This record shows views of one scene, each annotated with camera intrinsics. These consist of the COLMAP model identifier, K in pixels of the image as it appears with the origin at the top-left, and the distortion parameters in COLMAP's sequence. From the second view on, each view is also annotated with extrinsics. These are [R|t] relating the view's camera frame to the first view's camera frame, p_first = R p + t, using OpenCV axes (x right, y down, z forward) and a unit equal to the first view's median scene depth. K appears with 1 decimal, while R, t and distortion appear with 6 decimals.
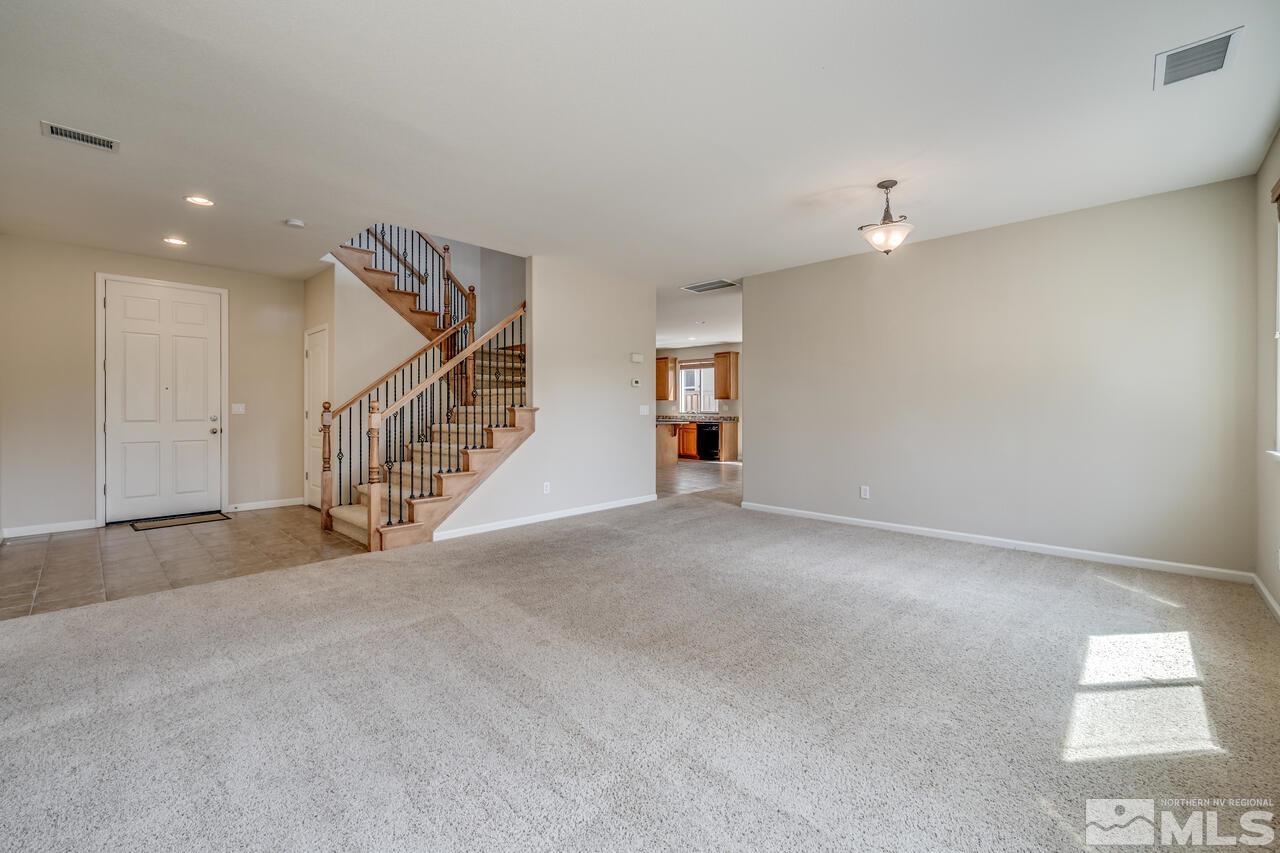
lens RADIAL K [[524.9, 0, 632.0], [0, 524.9, 407.8], [0, 0, 1]] dist [0.000728, 0.000428]
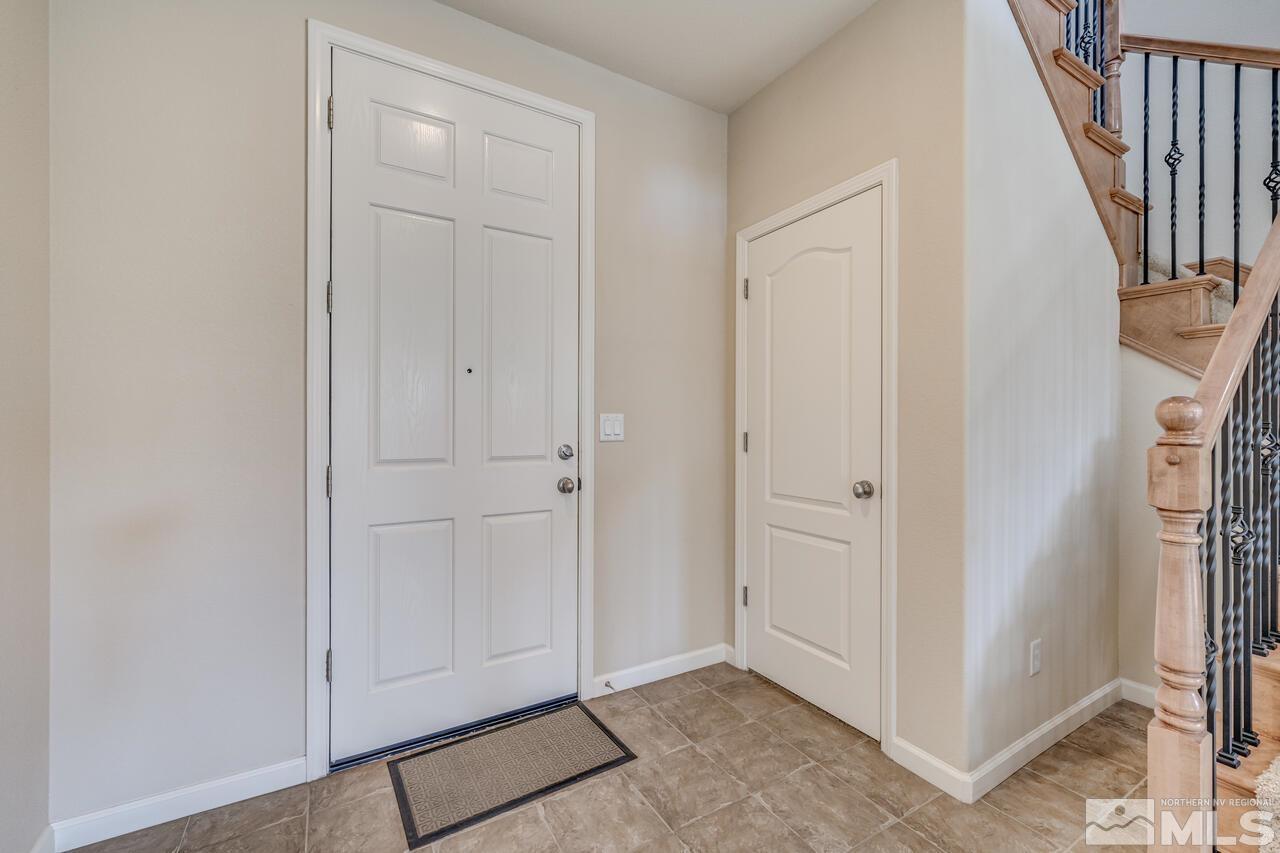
lens RADIAL K [[524.9, 0, 634.6], [0, 524.9, 417.7], [0, 0, 1]] dist [0.000728, 0.000428]
pose [[0.968415, 0.002461, -0.249333, -0.655293], [-0.002959, 0.999994, -0.001624, -0.004092], [0.249328, 0.002310, 0.968416, 0.649189]]
